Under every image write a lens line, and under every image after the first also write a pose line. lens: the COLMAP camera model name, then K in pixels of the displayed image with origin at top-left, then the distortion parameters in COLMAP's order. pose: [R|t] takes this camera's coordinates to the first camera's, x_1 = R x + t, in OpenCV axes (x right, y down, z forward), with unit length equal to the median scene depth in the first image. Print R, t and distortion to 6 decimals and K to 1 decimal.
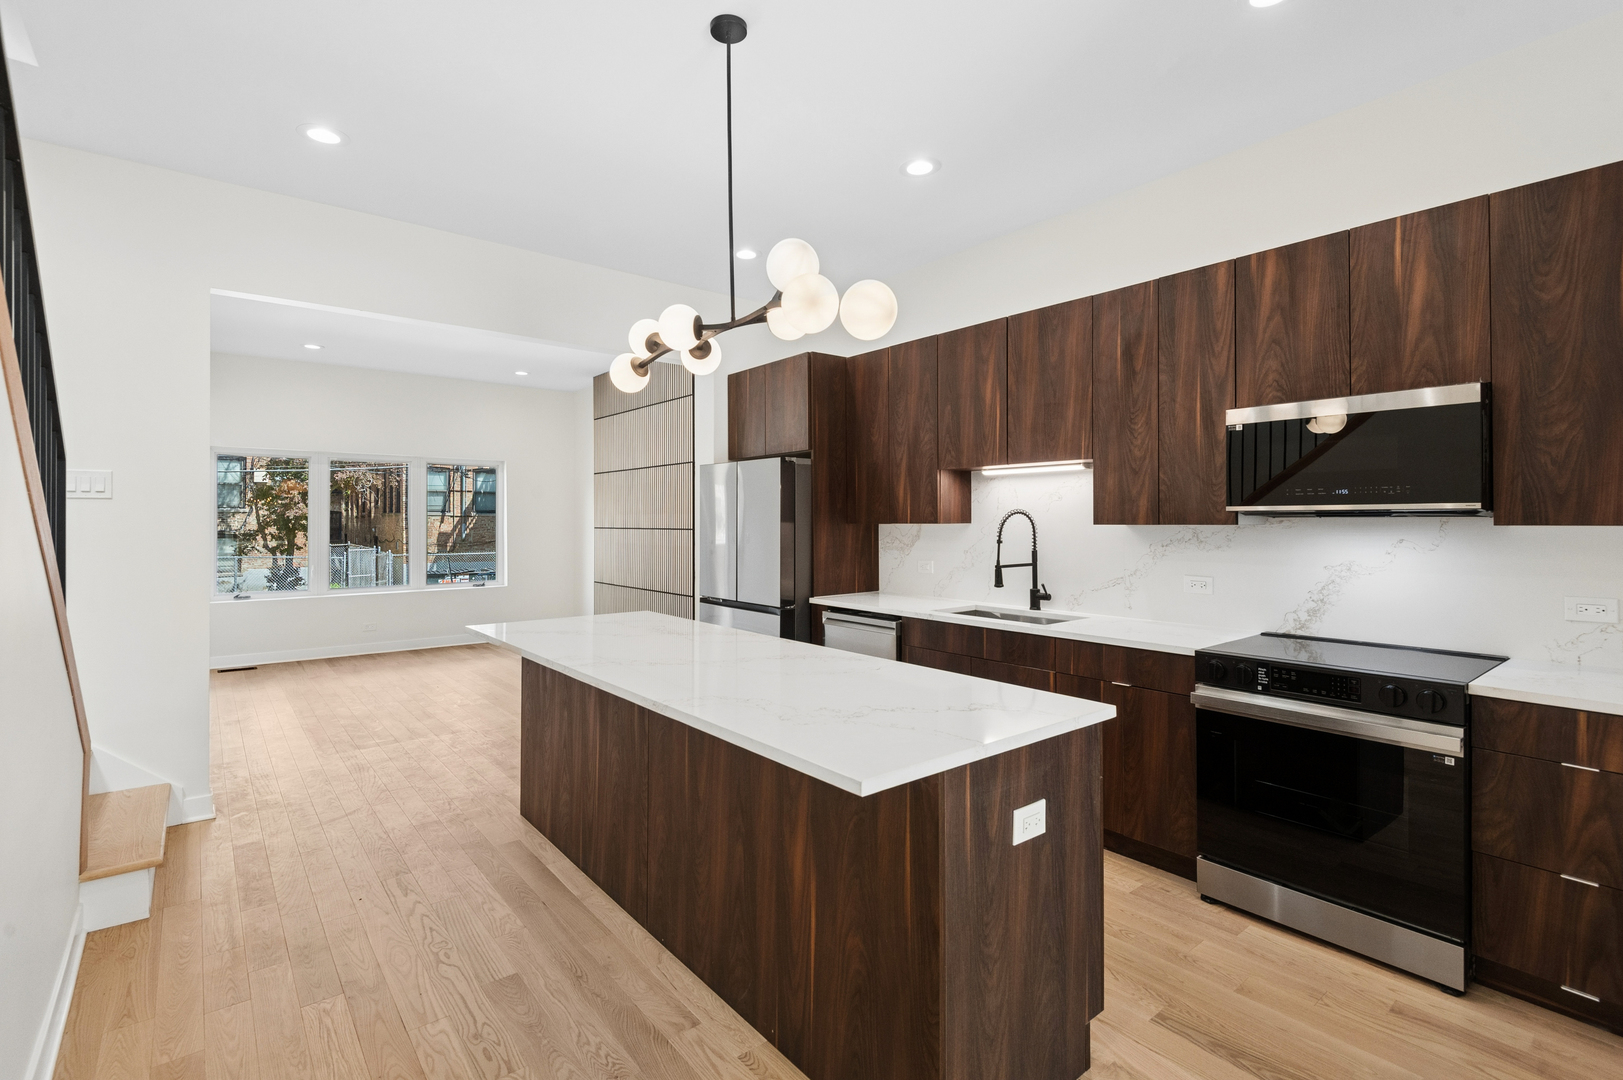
lens RADIAL K [[744.4, 0, 805.3], [0, 744.4, 523.0], [0, 0, 1]] dist [0.025396, -0.000285]
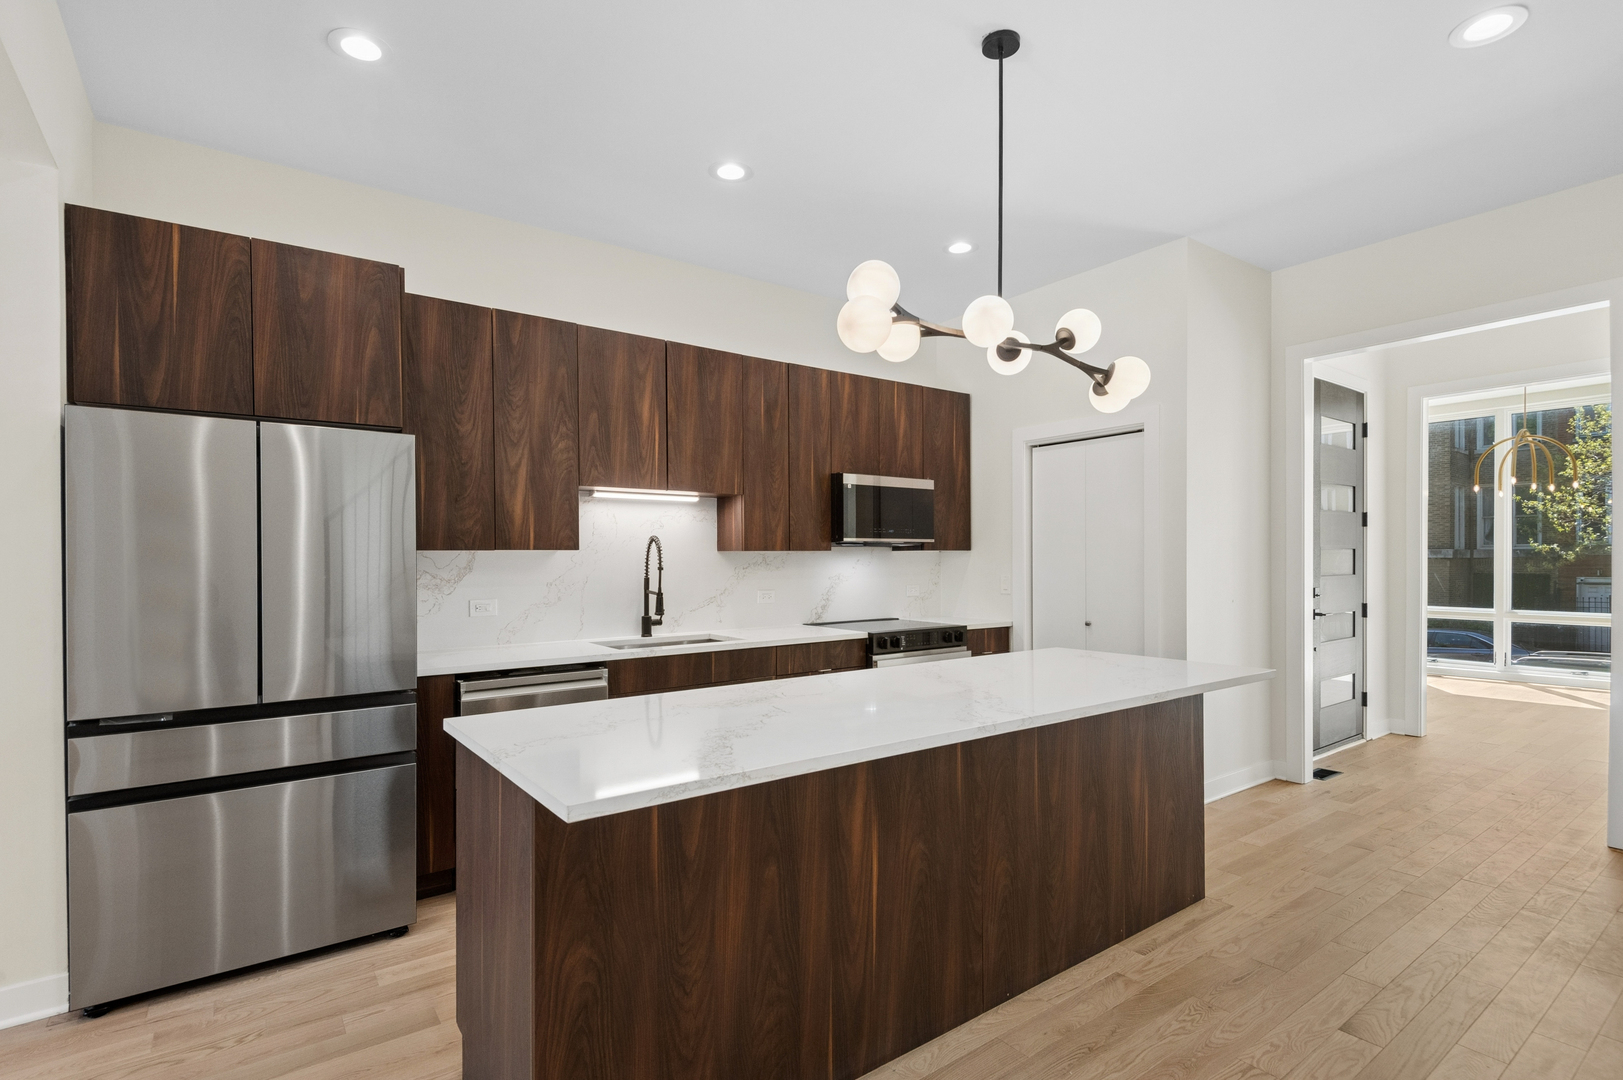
lens RADIAL K [[772.2, 0, 797.5], [0, 772.2, 559.5], [0, 0, 1]] dist [0.031690, -0.000596]
pose [[0.053847, -0.001001, 0.998549, -0.746625], [0.008286, 0.999966, 0.000555, 0.014369], [-0.998515, 0.008244, 0.053853, 0.776638]]
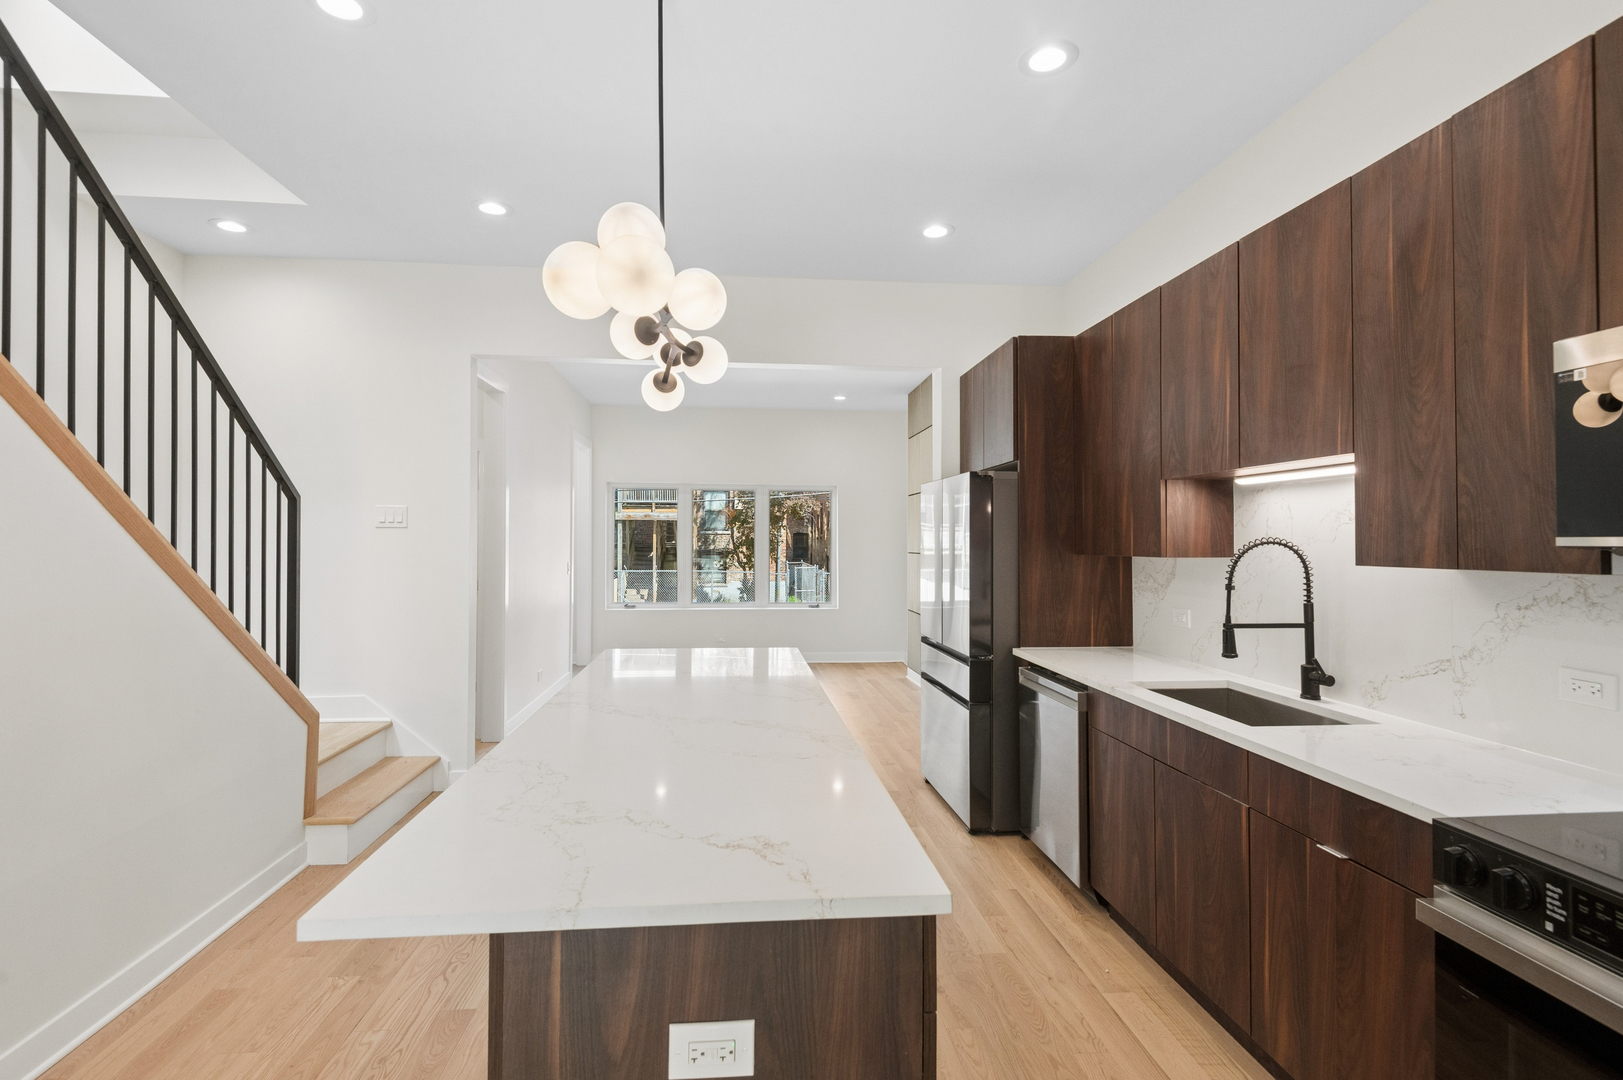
lens RADIAL K [[777.1, 0, 806.0], [0, 777.1, 528.8], [0, 0, 1]] dist [0.034900, -0.023710]
pose [[0.832133, -0.002420, -0.554572, 0.336658], [-0.009185, 0.999793, -0.018146, -0.010302], [0.554501, 0.020194, 0.831938, 0.228855]]
